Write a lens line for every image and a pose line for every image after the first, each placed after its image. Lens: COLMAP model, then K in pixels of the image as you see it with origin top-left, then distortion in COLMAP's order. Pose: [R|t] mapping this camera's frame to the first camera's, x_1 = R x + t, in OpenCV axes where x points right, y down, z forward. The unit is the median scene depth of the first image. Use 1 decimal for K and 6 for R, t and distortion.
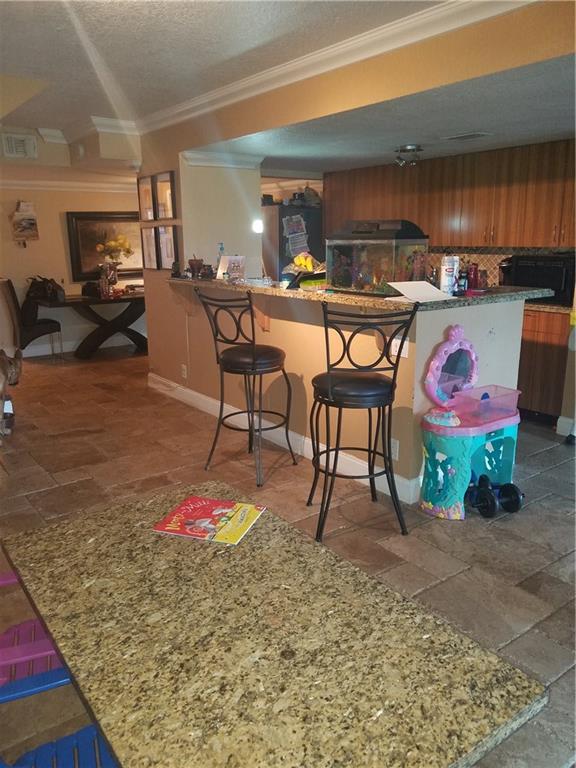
lens RADIAL K [[592.1, 0, 283.1], [0, 592.1, 381.9], [0, 0, 1]] dist [-0.026372, -0.001363]
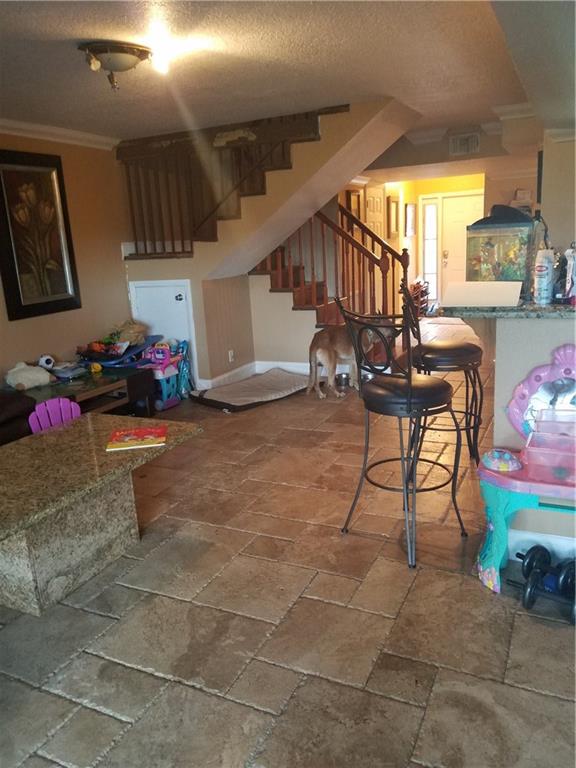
lens RADIAL K [[592.1, 0, 282.3], [0, 592.1, 386.9], [0, 0, 1]] dist [-0.026372, -0.001363]
pose [[0.477987, 0.196474, -0.856111, 0.837431], [-0.164058, 0.977480, 0.132731, -0.094103], [0.862910, 0.077008, 0.499456, 0.374804]]
